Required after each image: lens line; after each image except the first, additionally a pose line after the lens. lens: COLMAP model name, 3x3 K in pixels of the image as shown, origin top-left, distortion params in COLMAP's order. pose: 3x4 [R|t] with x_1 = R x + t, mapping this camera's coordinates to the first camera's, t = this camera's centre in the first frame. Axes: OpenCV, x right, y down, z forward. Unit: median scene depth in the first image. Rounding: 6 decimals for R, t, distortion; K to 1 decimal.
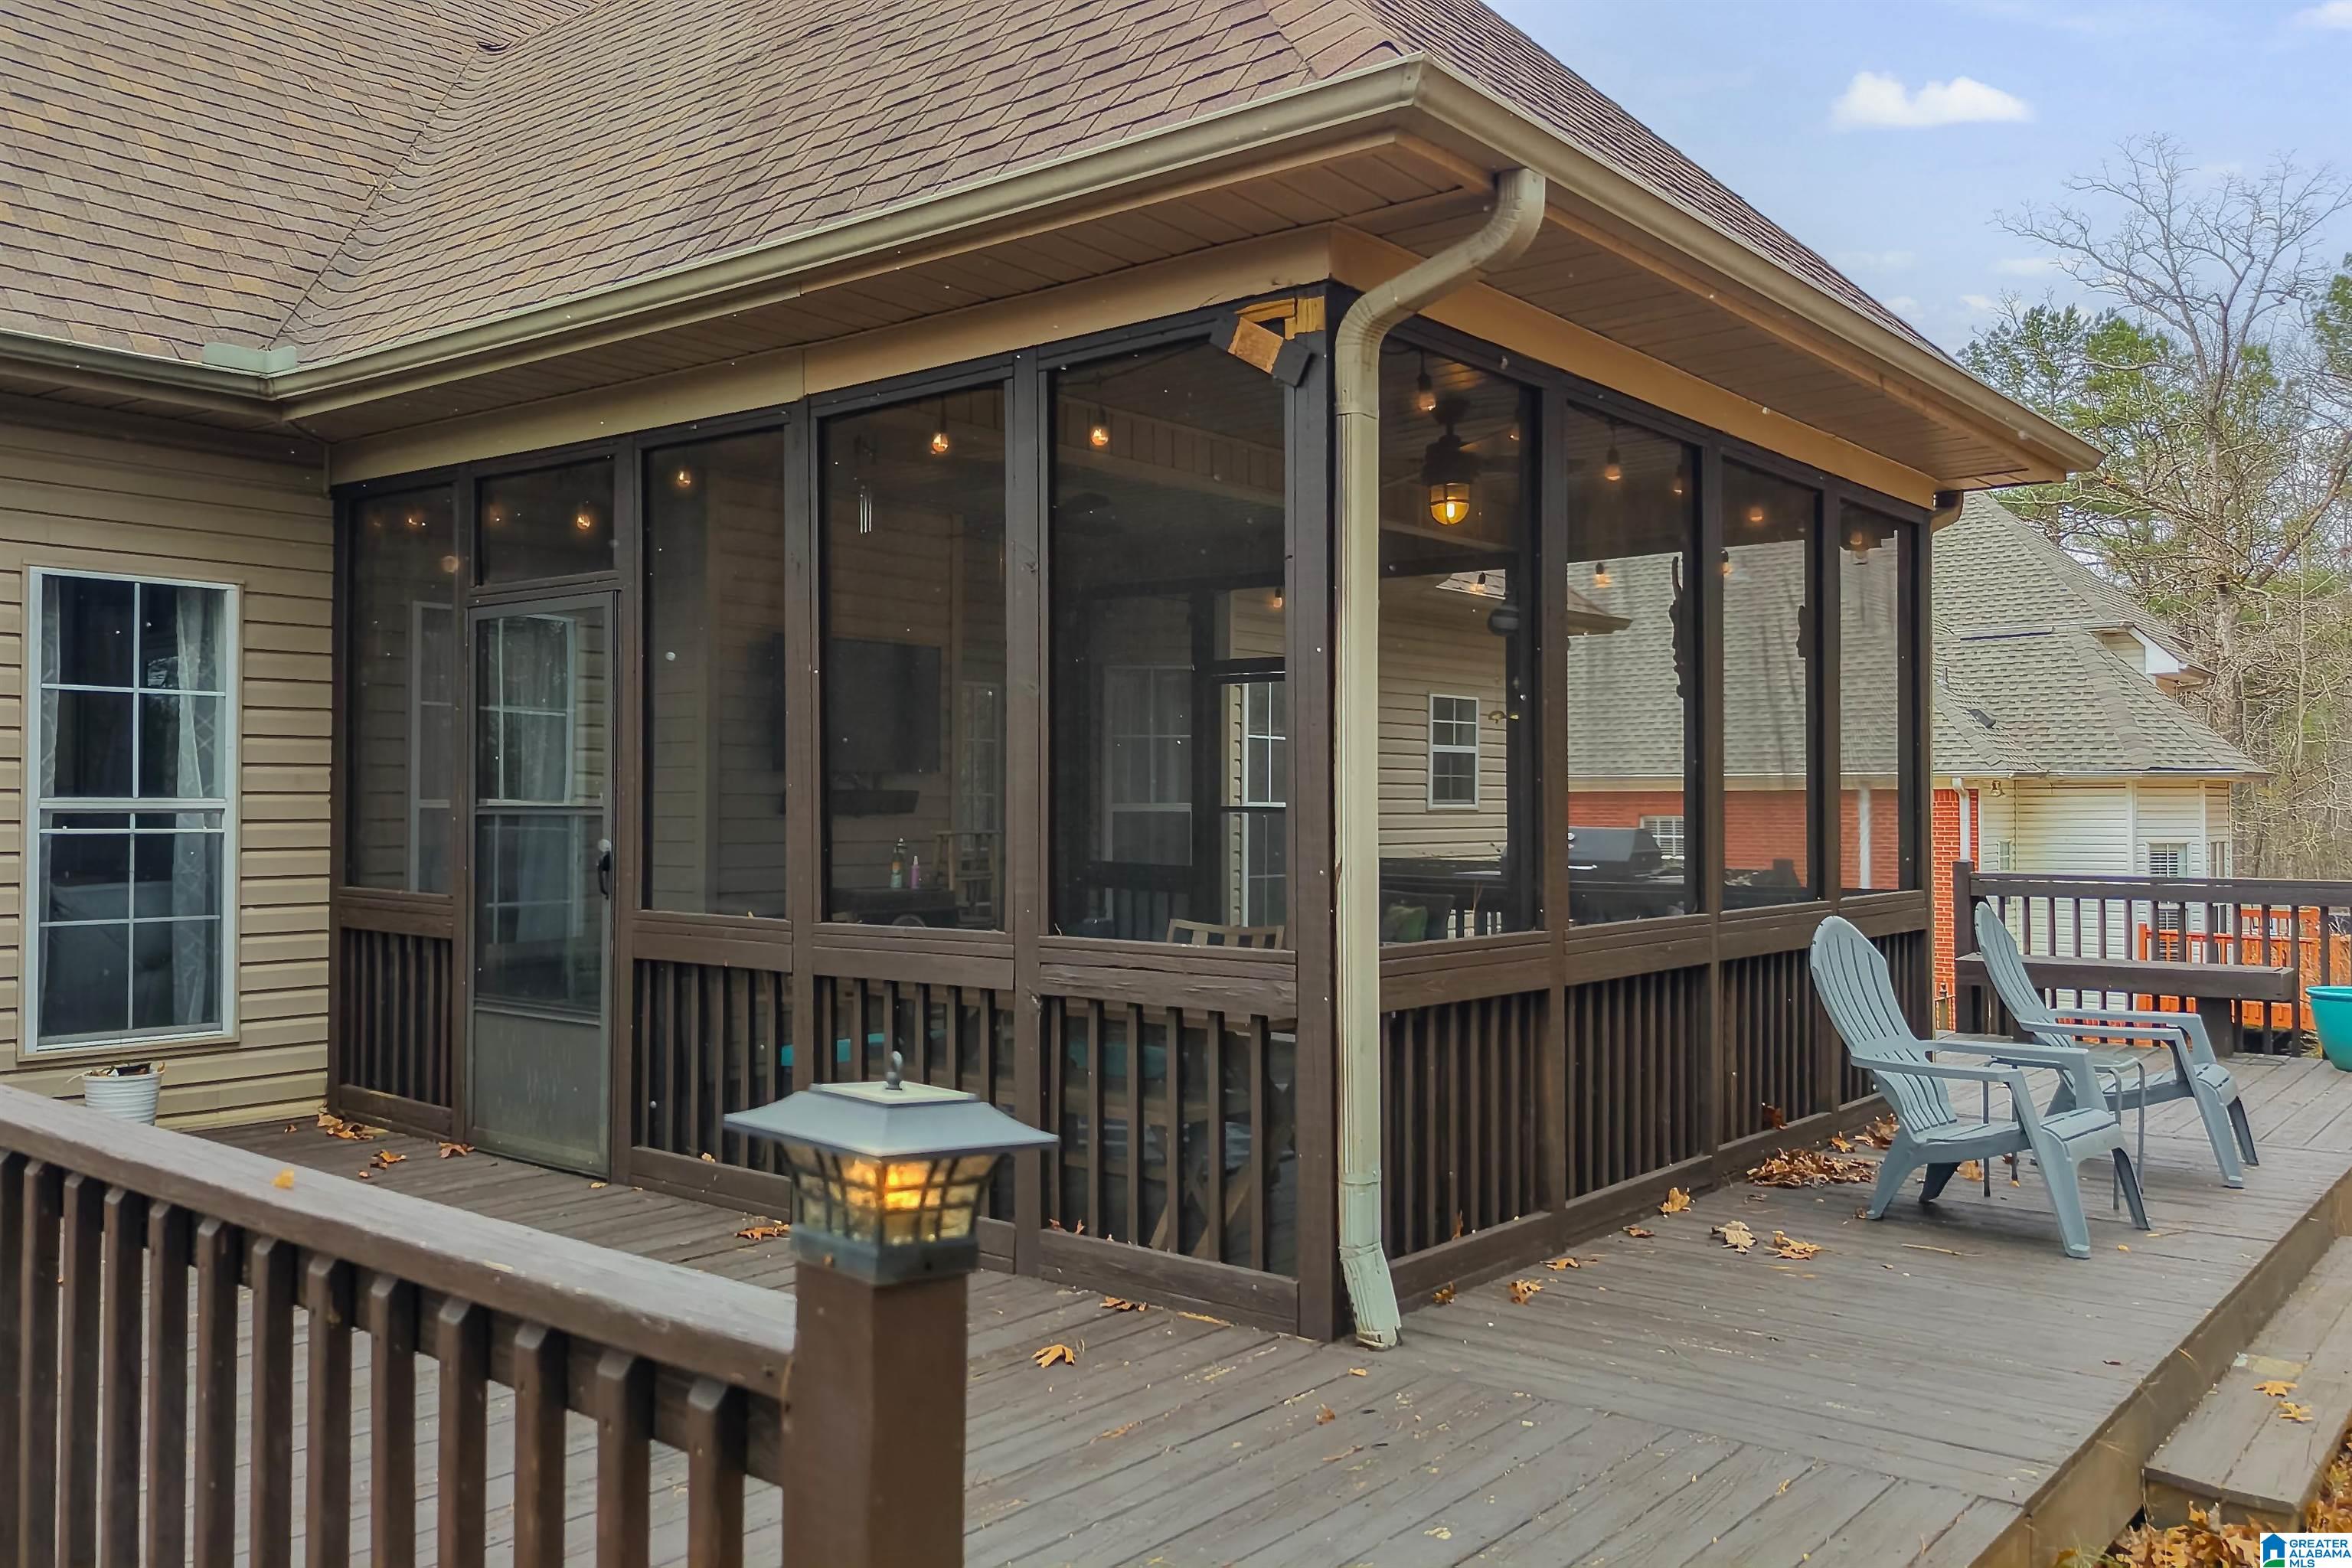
lens RADIAL K [[1959.8, 0, 1065.5], [0, 1959.8, 784.8], [0, 0, 1]] dist [0.003090, 0.007406]
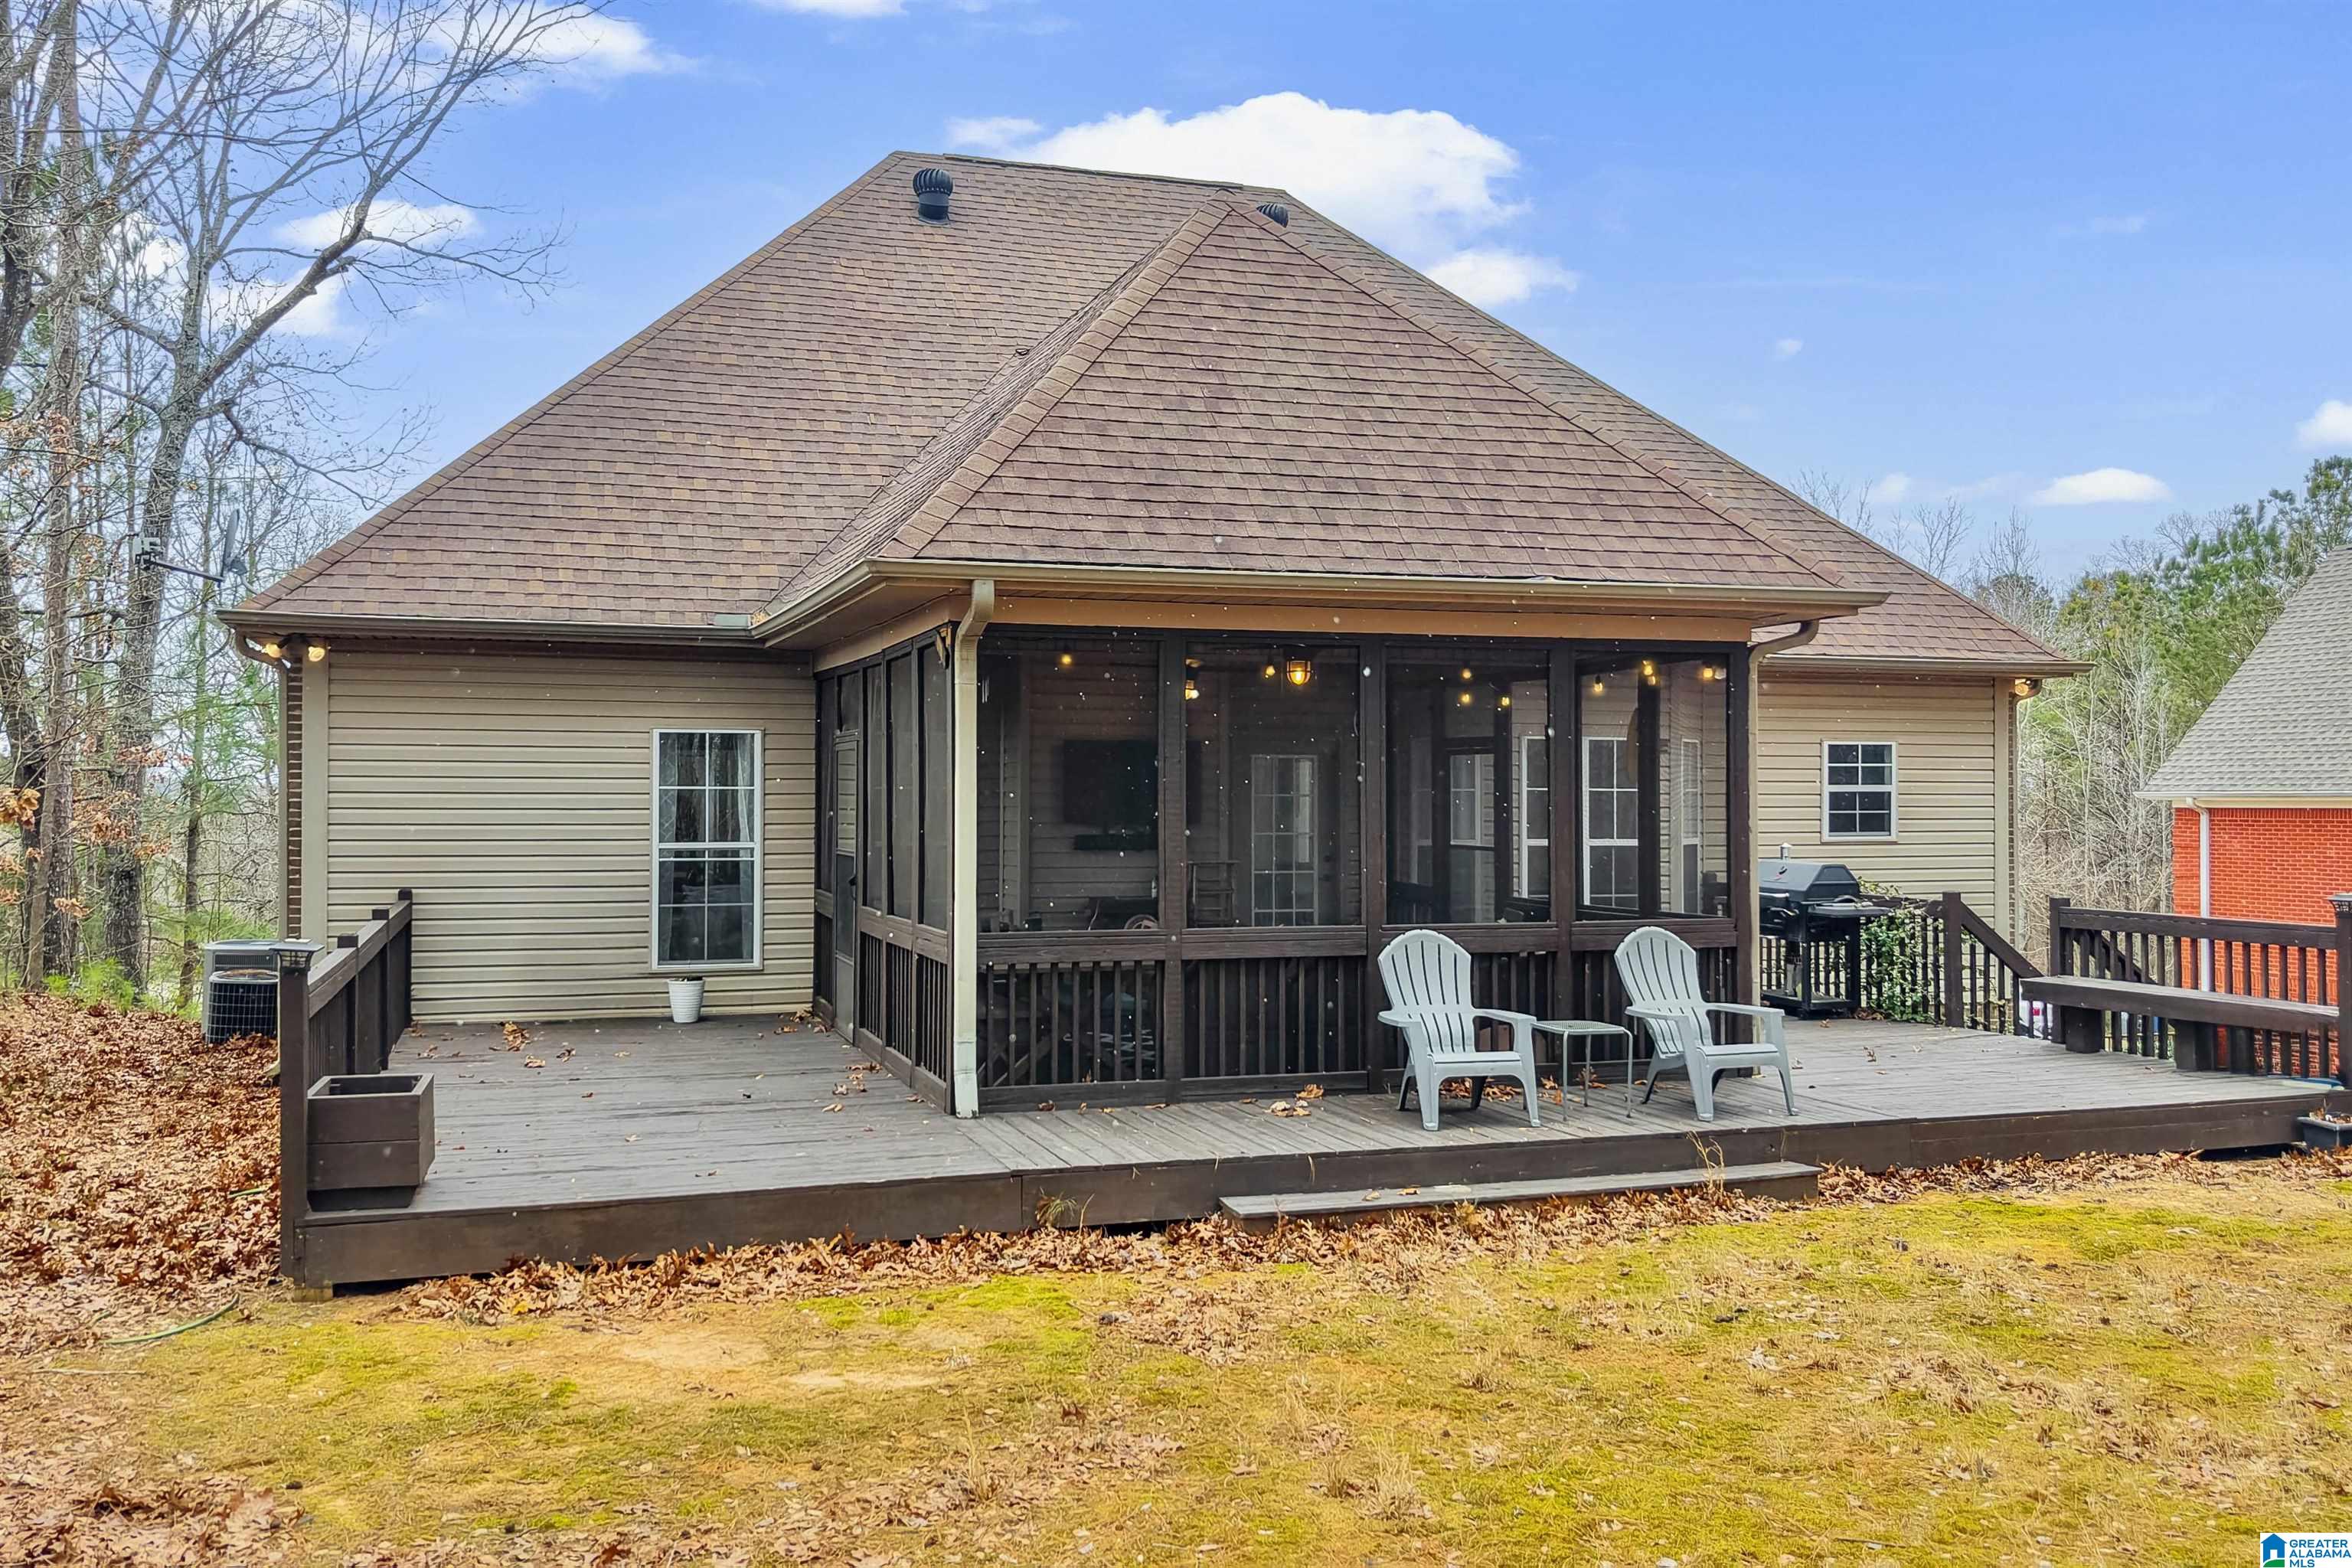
lens RADIAL K [[1959.8, 0, 1065.5], [0, 1959.8, 784.8], [0, 0, 1]] dist [0.003090, 0.007406]
pose [[0.848277, -0.005174, -0.529528, 0.840490], [0.006170, 0.999981, 0.000114, -0.047616], [0.529517, -0.003364, 0.848292, -0.461980]]
